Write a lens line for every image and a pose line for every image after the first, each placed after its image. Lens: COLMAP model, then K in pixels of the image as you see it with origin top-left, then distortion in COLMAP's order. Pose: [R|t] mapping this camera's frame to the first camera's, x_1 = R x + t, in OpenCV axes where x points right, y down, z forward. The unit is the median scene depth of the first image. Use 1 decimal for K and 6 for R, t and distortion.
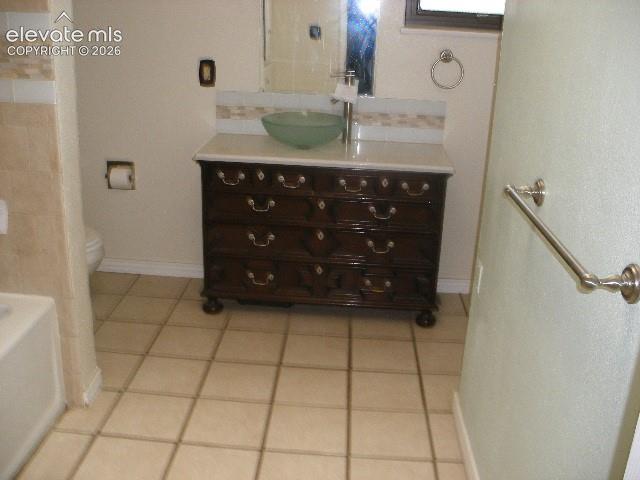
lens RADIAL K [[677.9, 0, 318.0], [0, 677.9, 238.4], [0, 0, 1]] dist [-0.147310, 0.000000]
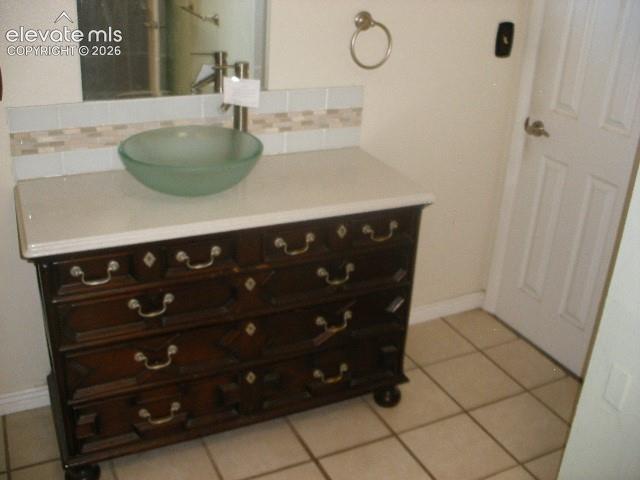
lens RADIAL K [[677.9, 0, 319.5], [0, 677.9, 235.4], [0, 0, 1]] dist [-0.147310, 0.000000]
pose [[0.878660, -0.191741, 0.437255, -0.197421], [0.148797, 0.980177, 0.130811, -0.162017], [-0.453670, -0.049876, 0.889773, 0.421596]]
